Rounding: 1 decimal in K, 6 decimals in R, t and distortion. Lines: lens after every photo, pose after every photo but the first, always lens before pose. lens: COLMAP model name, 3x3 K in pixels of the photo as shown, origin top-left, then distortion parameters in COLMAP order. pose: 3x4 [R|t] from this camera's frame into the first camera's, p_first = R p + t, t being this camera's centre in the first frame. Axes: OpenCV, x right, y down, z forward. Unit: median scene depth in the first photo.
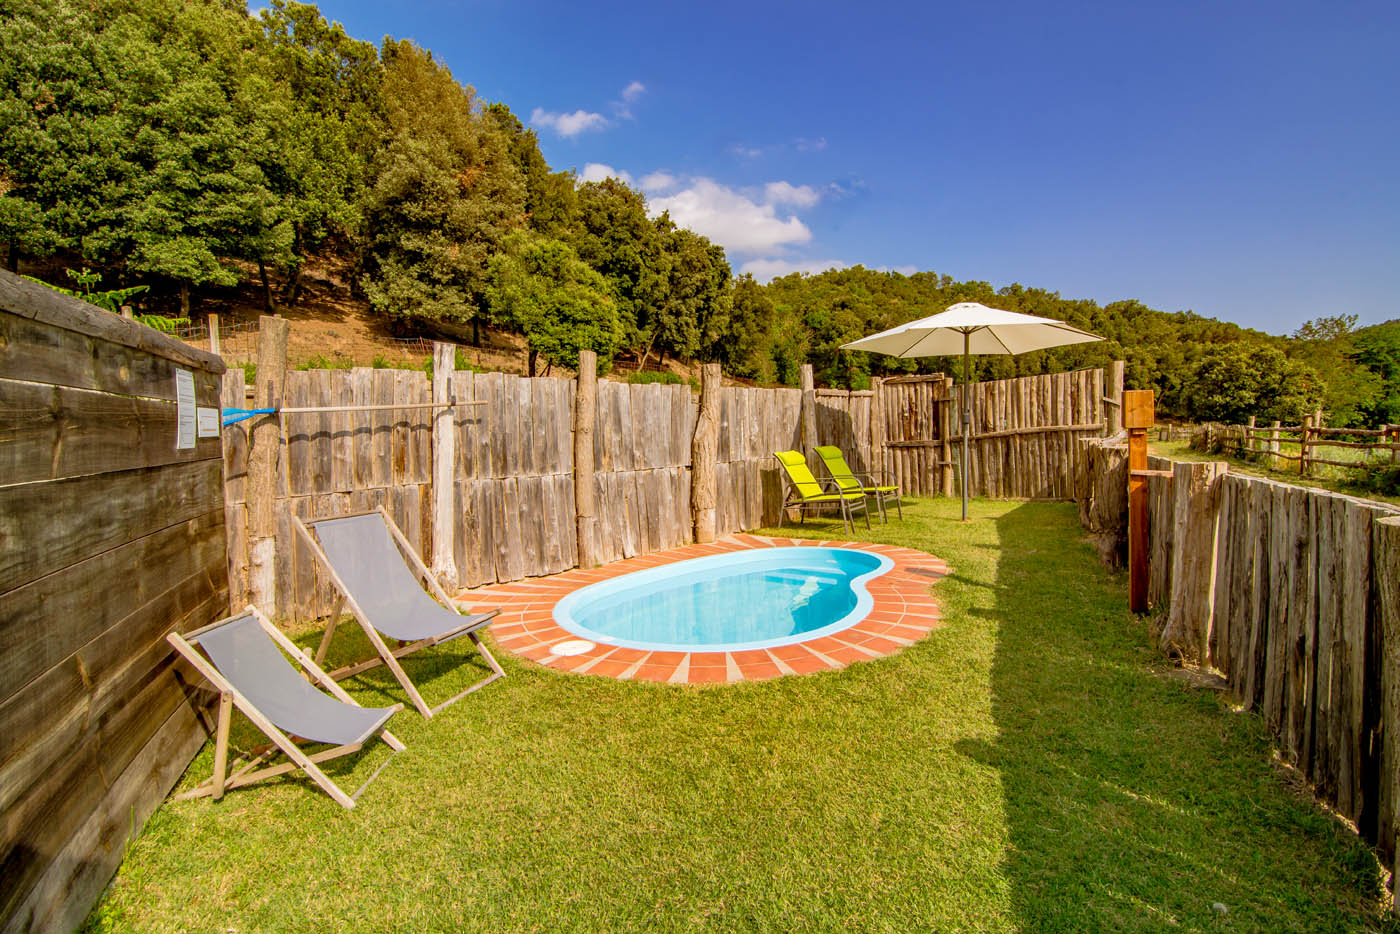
lens RADIAL K [[689.7, 0, 700.0], [0, 689.7, 467.0], [0, 0, 1]] dist [0.000152, -0.014166]
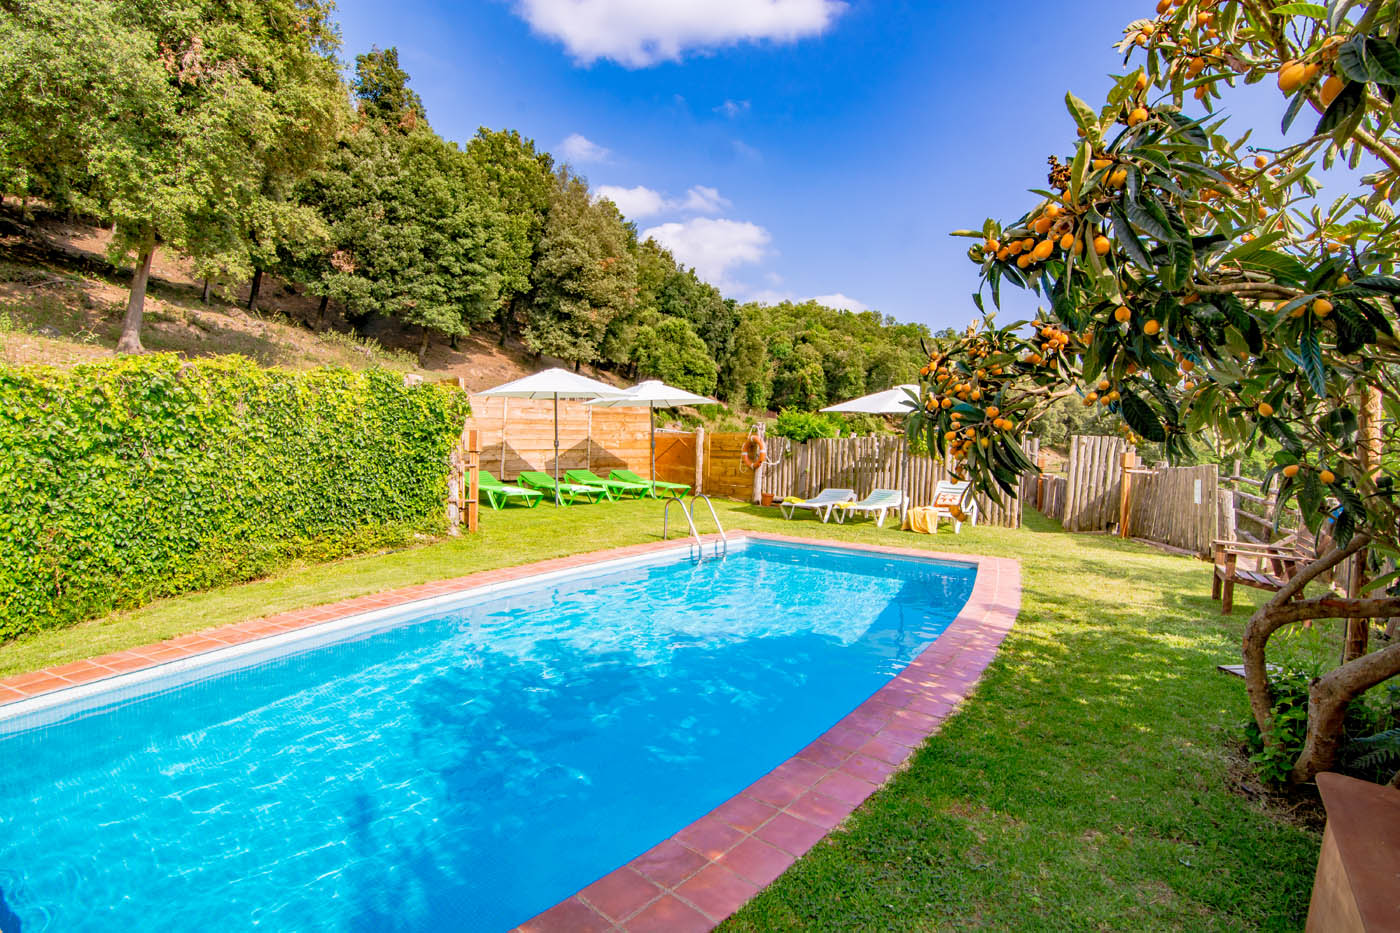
lens RADIAL K [[689.7, 0, 700.0], [0, 689.7, 466.5], [0, 0, 1]] dist [0.000152, -0.014166]
pose [[0.993961, 0.047628, 0.098861, -0.266160], [-0.045833, 0.998742, -0.020349, 0.017550], [-0.099706, 0.015695, 0.994893, -0.428575]]
